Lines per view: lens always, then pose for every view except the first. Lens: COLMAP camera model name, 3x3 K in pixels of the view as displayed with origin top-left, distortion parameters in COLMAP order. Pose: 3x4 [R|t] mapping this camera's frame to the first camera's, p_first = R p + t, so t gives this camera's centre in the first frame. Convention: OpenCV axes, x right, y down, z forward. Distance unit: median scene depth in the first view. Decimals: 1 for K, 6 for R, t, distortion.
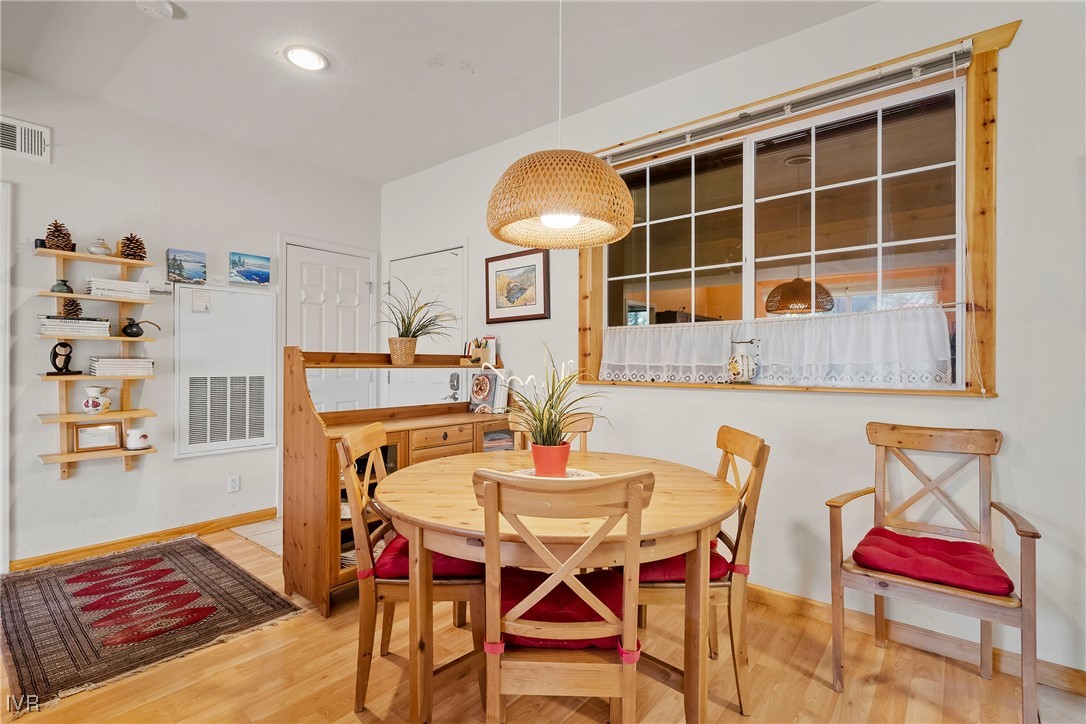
lens RADIAL K [[513.9, 0, 542.4], [0, 513.9, 366.9], [0, 0, 1]] dist [0.000109, 0.000692]
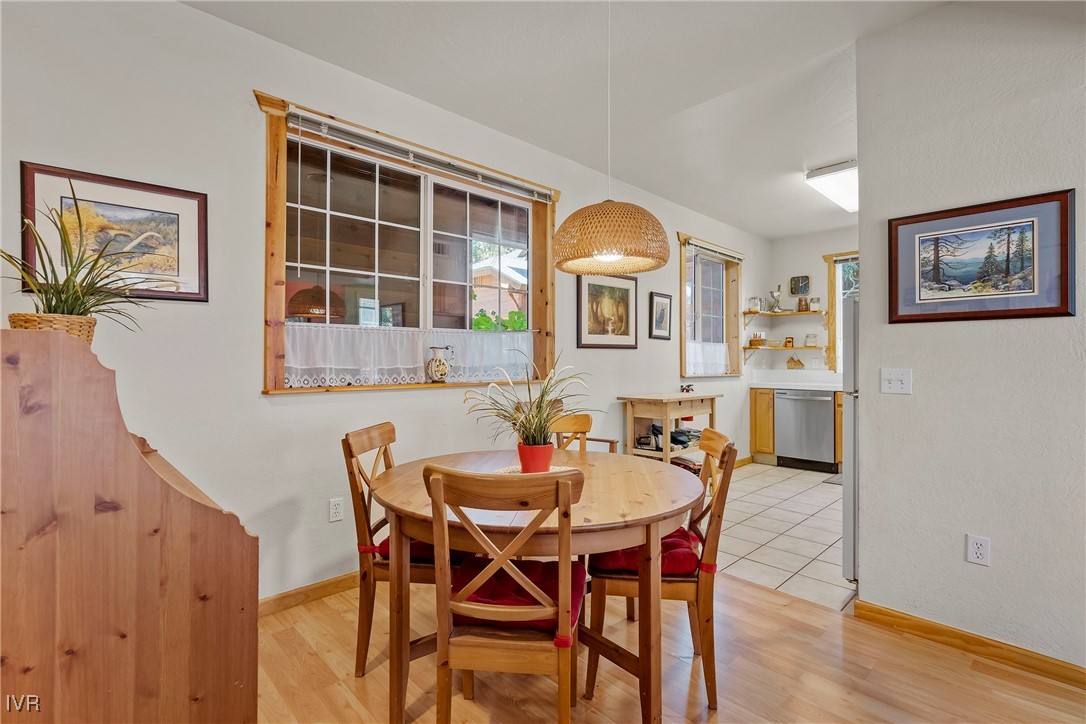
lens RADIAL K [[504.1, 0, 535.0], [0, 504.1, 352.9], [0, 0, 1]] dist [0.002033, 0.000504]
pose [[0.133814, 0.011324, 0.990942, -0.643903], [0.004417, 0.999918, -0.012023, -0.018064], [-0.990997, 0.005986, 0.133753, 0.536205]]
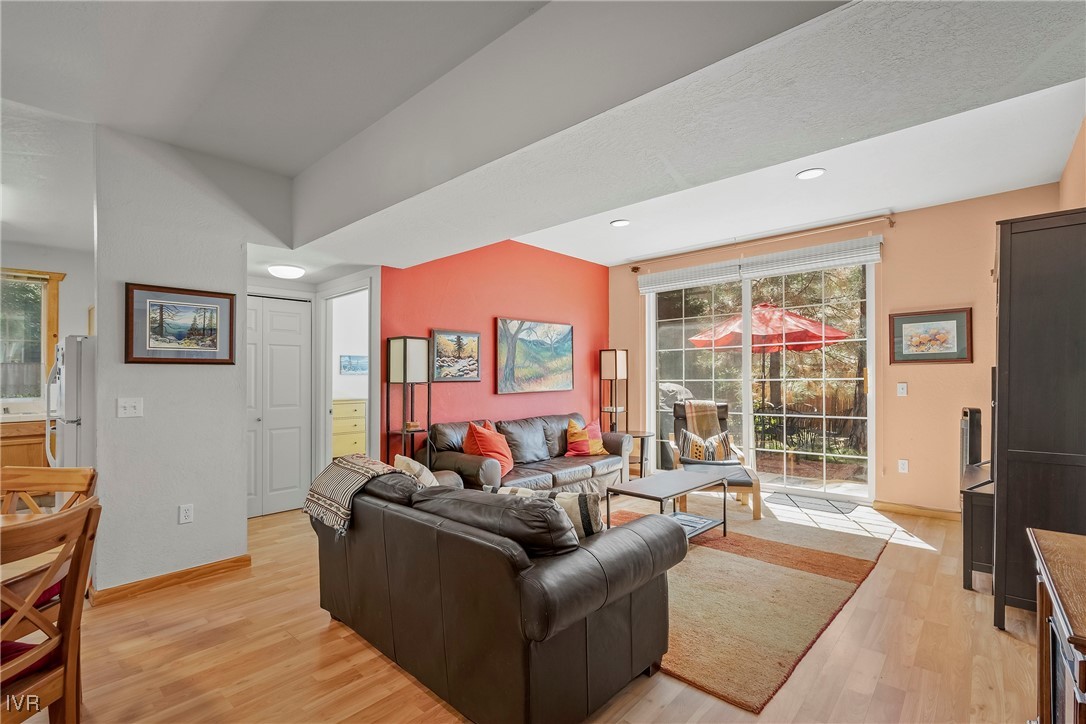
lens RADIAL K [[507.6, 0, 550.2], [0, 507.6, 395.2], [0, 0, 1]] dist [0.000569, -0.000114]
pose [[-0.999569, 0.007364, 0.028434, -0.670681], [0.008411, 0.999284, 0.036893, -0.036341], [-0.028142, 0.037117, -0.998915, 1.072363]]
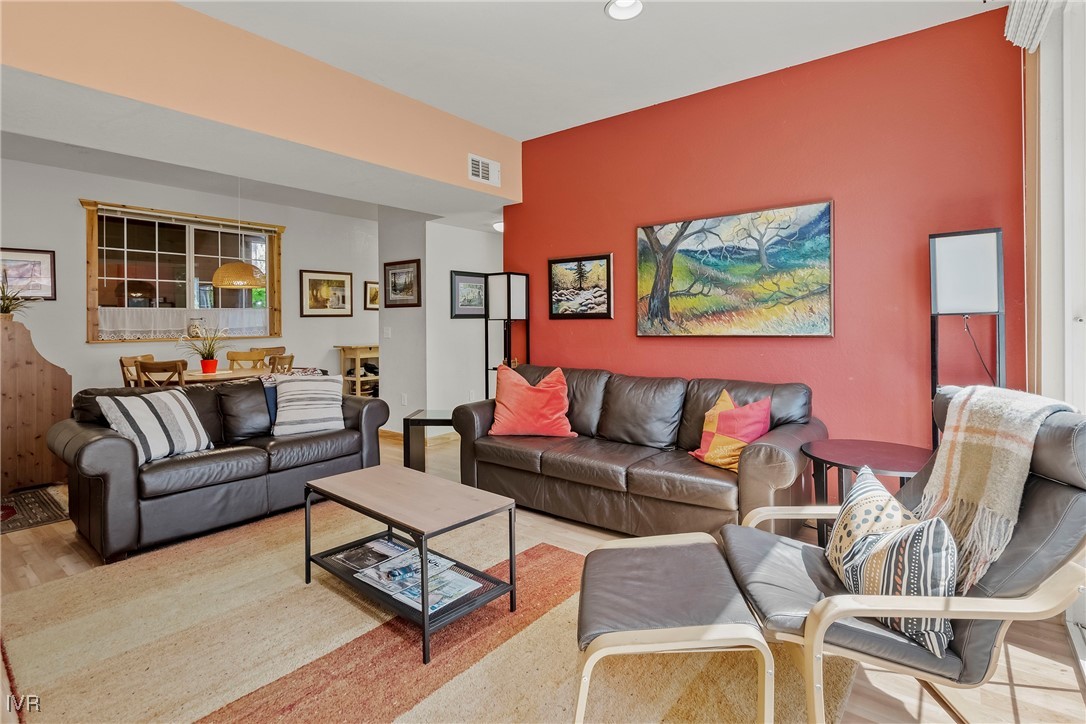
lens RADIAL K [[541.8, 0, 539.1], [0, 541.8, 316.1], [0, 0, 1]] dist [0.004274, 0.000942]
pose [[-0.013489, 0.005230, 0.999895, -1.725436], [0.014131, 0.999887, -0.005039, -0.022943], [-0.999809, 0.014062, -0.013561, -0.401304]]
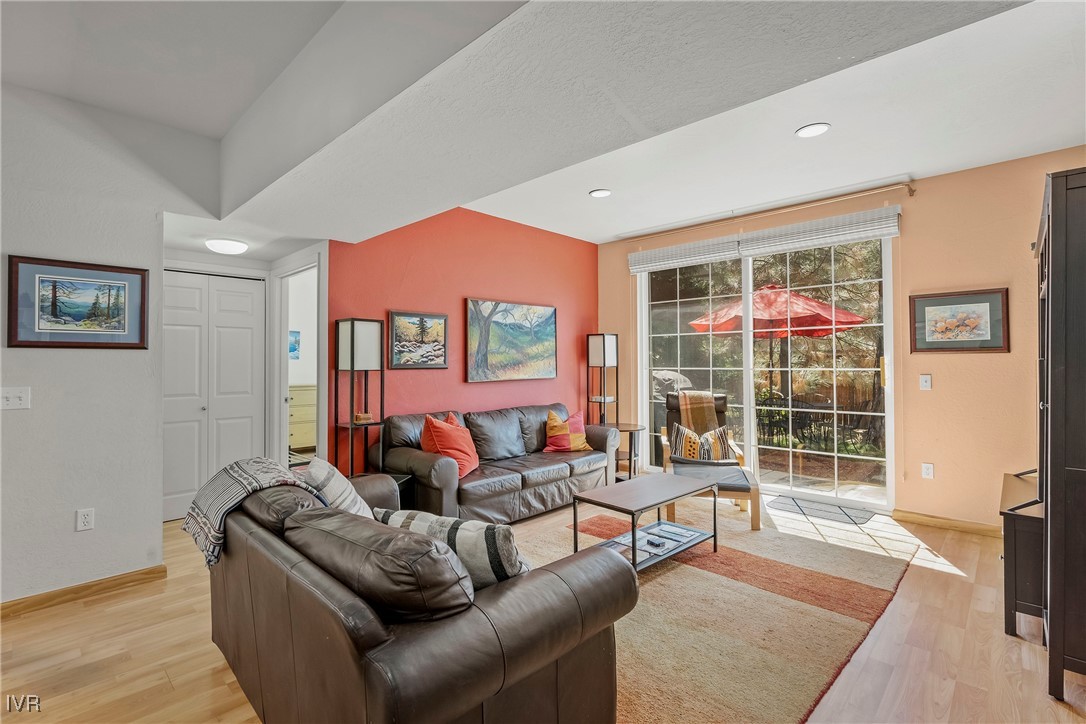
lens RADIAL K [[513.9, 0, 542.4], [0, 513.9, 366.9], [0, 0, 1]] dist [0.000109, 0.000692]
pose [[-0.997958, -0.000040, 0.063867, -0.774891], [0.000789, 0.999916, 0.012947, -0.046419], [-0.063862, 0.012971, -0.997874, 0.916815]]
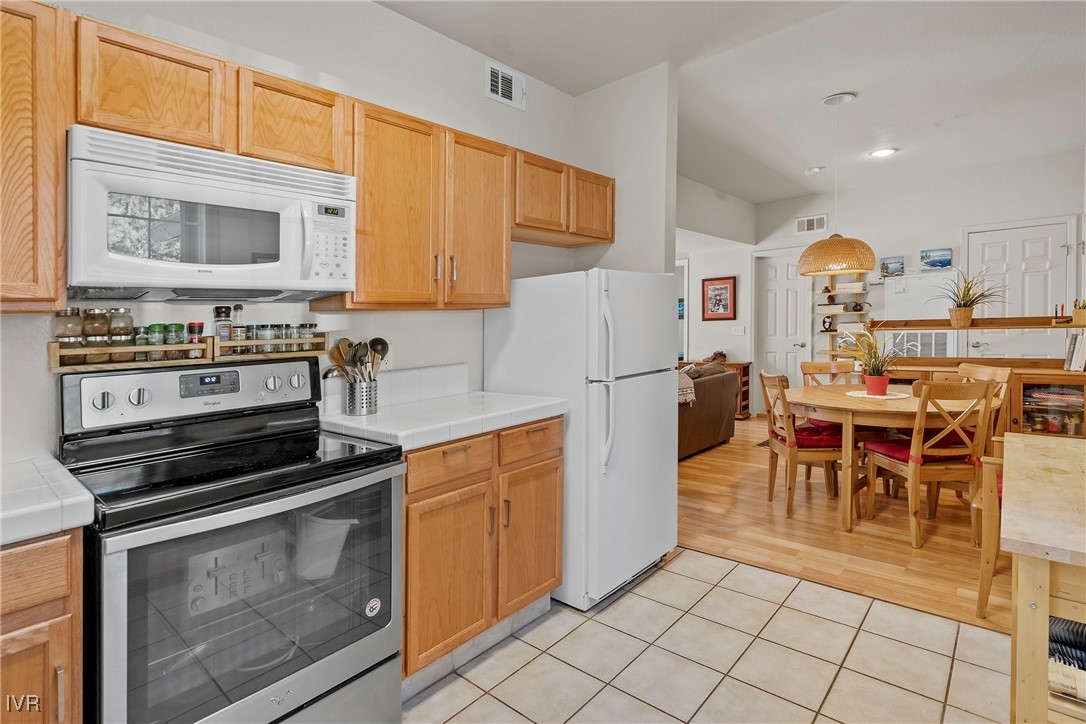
lens RADIAL K [[513.9, 0, 542.4], [0, 513.9, 366.9], [0, 0, 1]] dist [0.000109, 0.000692]
pose [[-0.045420, 0.079254, -0.995819, 1.165554], [0.026268, 0.996598, 0.078118, -0.033781], [0.998623, -0.022610, -0.047347, -0.068620]]
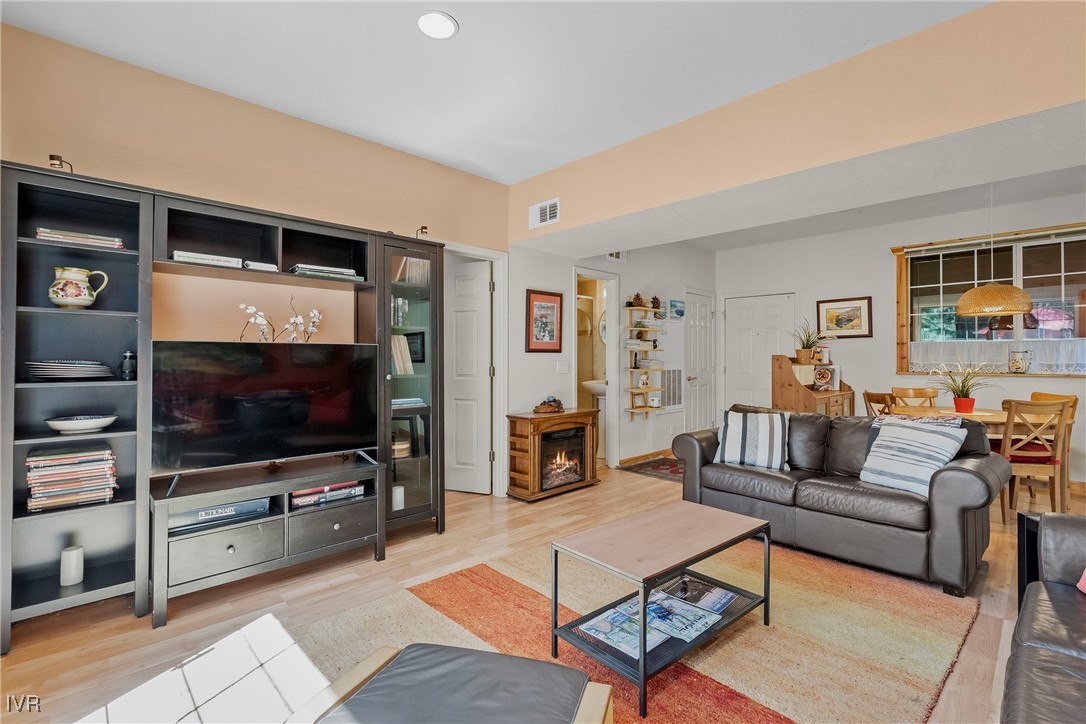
lens RADIAL K [[504.1, 0, 535.0], [0, 504.1, 352.9], [0, 0, 1]] dist [0.002033, 0.000504]
pose [[0.993556, -0.002948, -0.113305, -1.038319], [0.001285, 0.999890, -0.014750, -0.016742], [0.113336, 0.014509, 0.993451, -0.942343]]
